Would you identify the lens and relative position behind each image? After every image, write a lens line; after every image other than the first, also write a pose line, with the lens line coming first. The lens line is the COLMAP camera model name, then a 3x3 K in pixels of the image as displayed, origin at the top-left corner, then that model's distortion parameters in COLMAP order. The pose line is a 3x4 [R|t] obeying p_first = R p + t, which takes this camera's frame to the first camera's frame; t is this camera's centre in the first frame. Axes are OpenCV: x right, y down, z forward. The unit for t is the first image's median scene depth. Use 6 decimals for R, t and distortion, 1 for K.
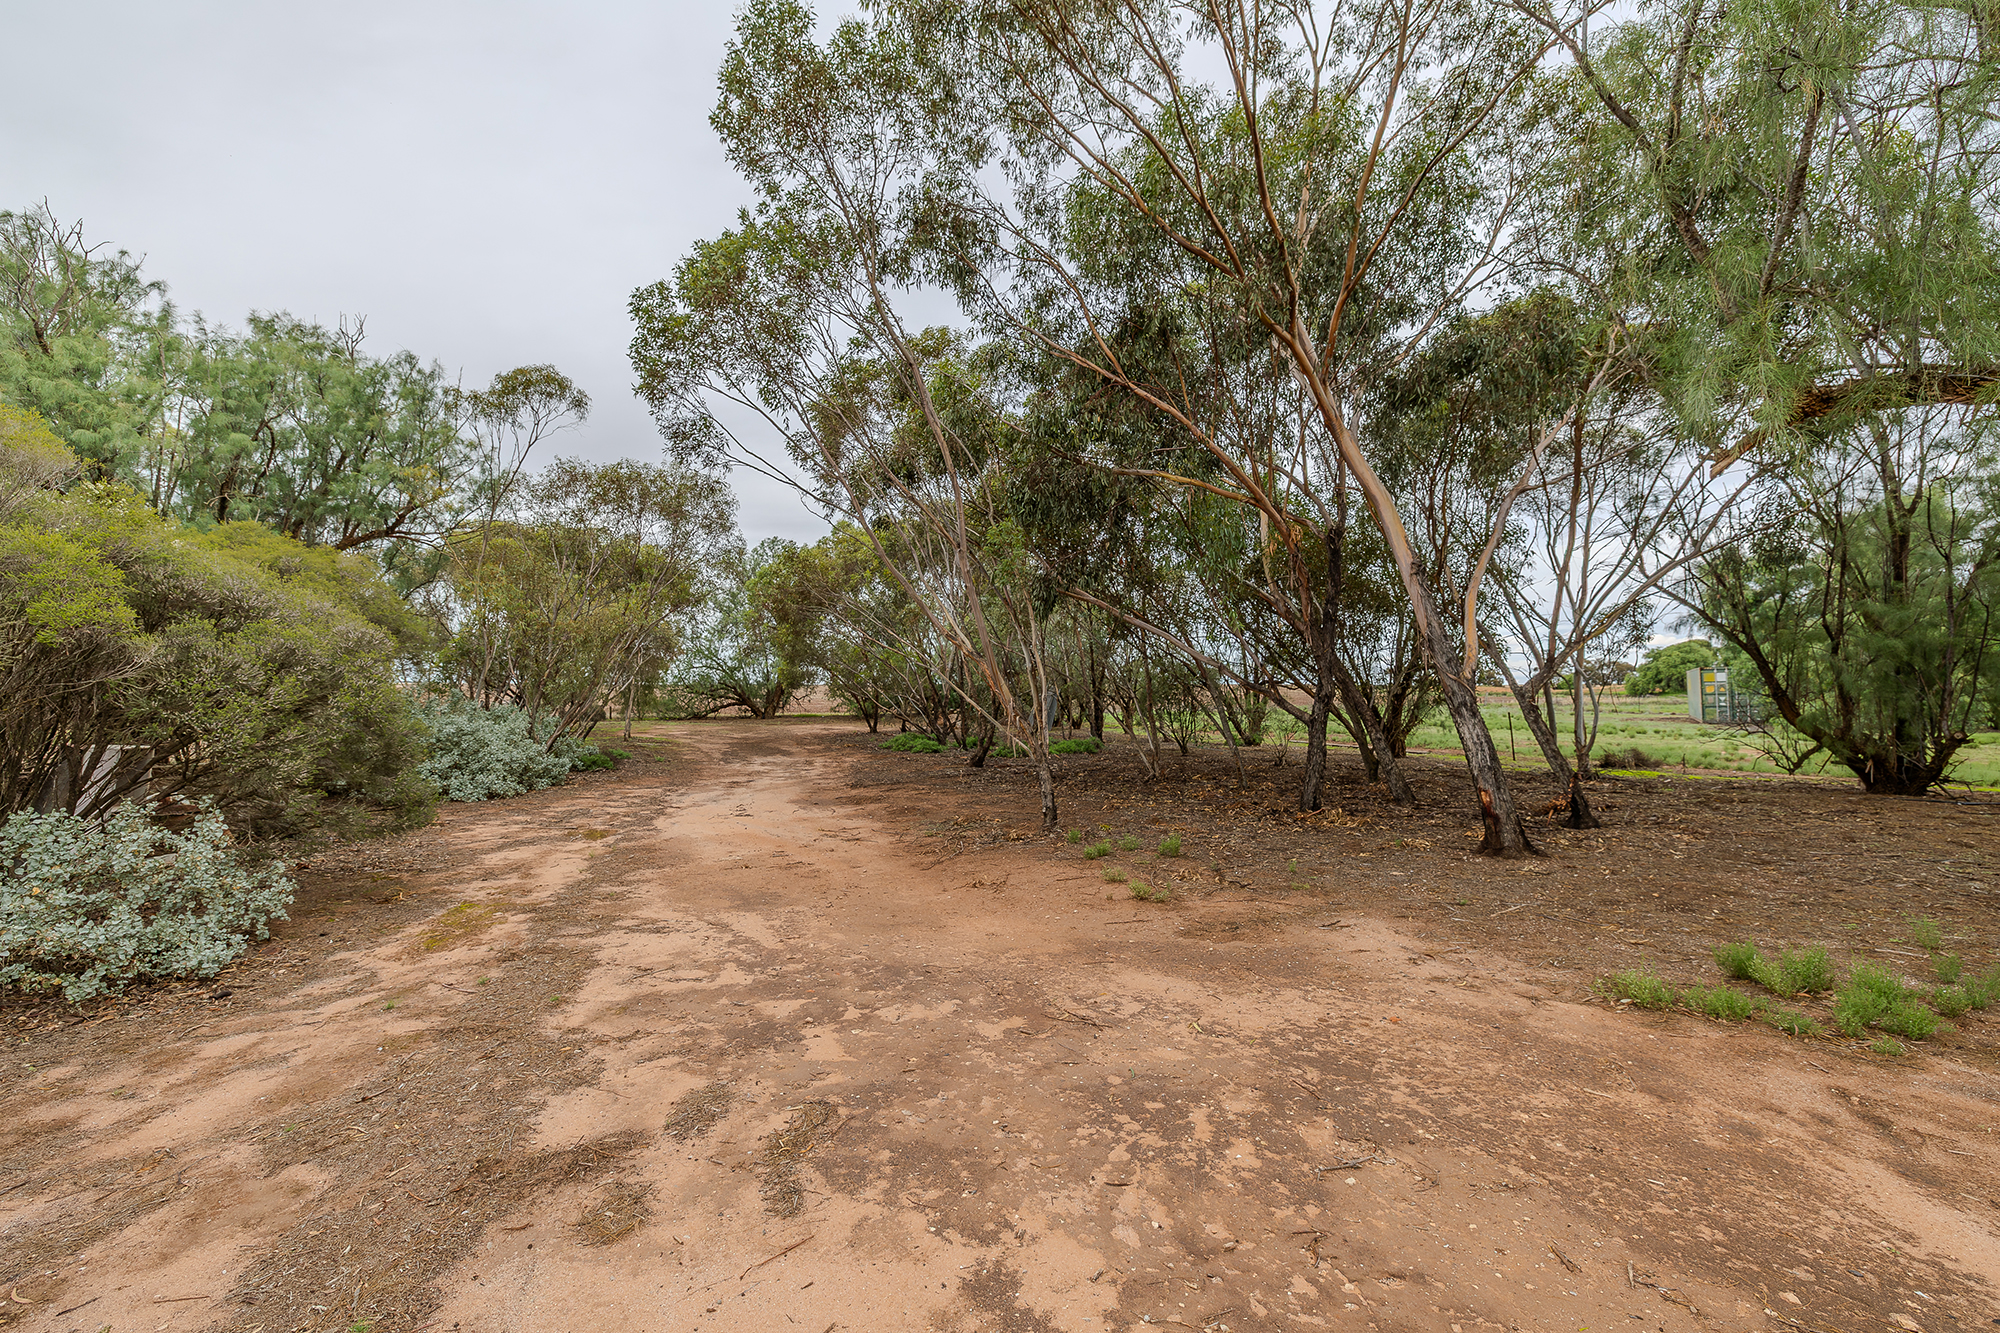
lens RADIAL K [[838.5, 0, 1003.8], [0, 838.5, 662.6], [0, 0, 1]] dist [0.001607, 0.000284]
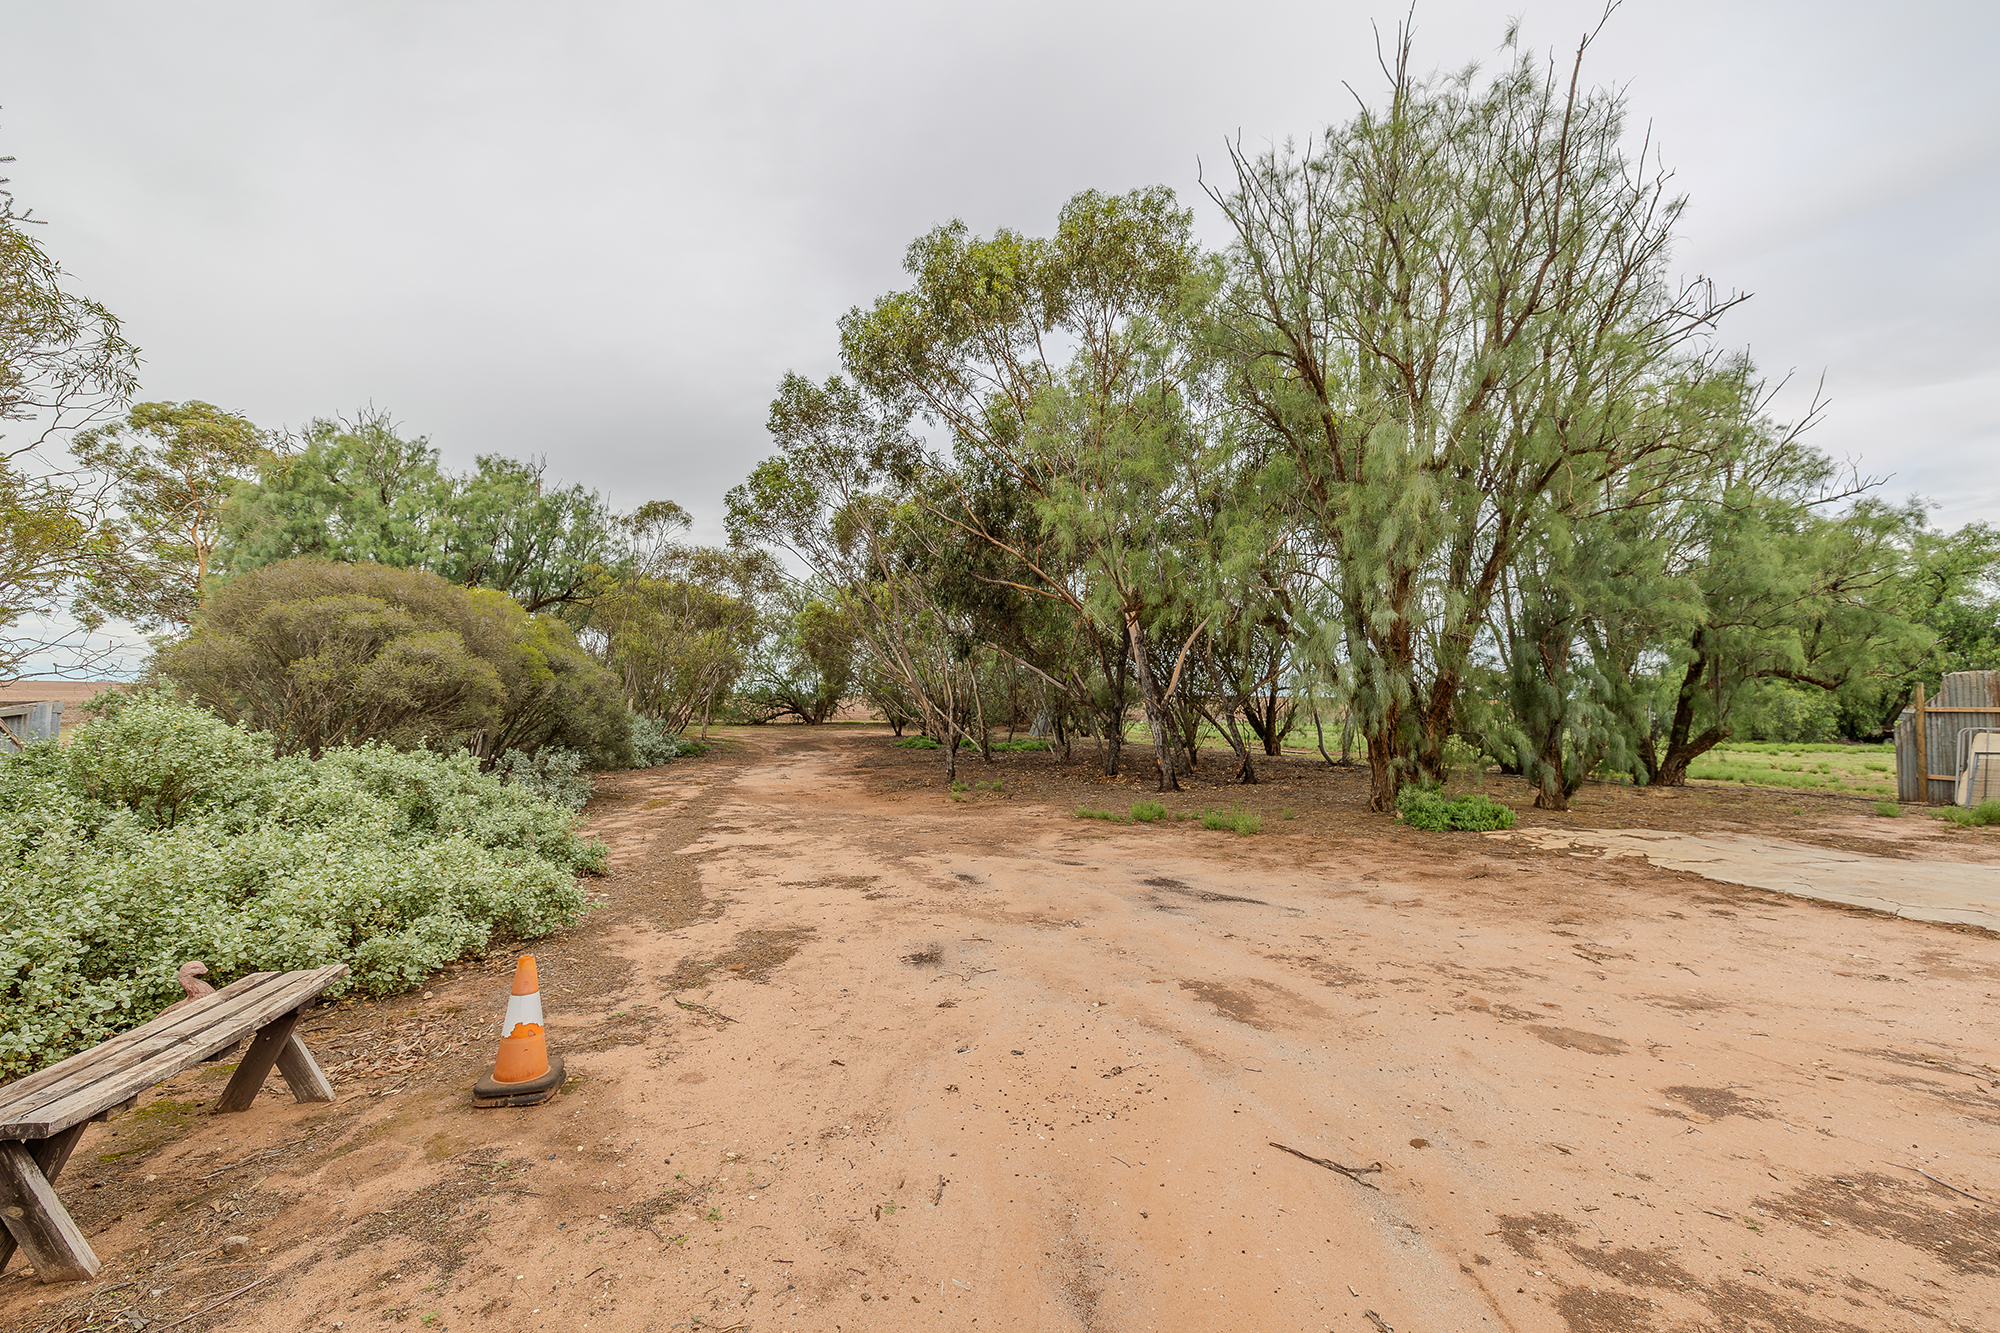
lens RADIAL K [[838.5, 0, 1003.8], [0, 838.5, 662.6], [0, 0, 1]] dist [0.001607, 0.000284]
pose [[0.997855, 0.003365, -0.065379, 0.125040], [-0.004194, 0.999913, -0.012543, -0.014656], [0.065331, 0.012790, 0.997782, -0.342310]]
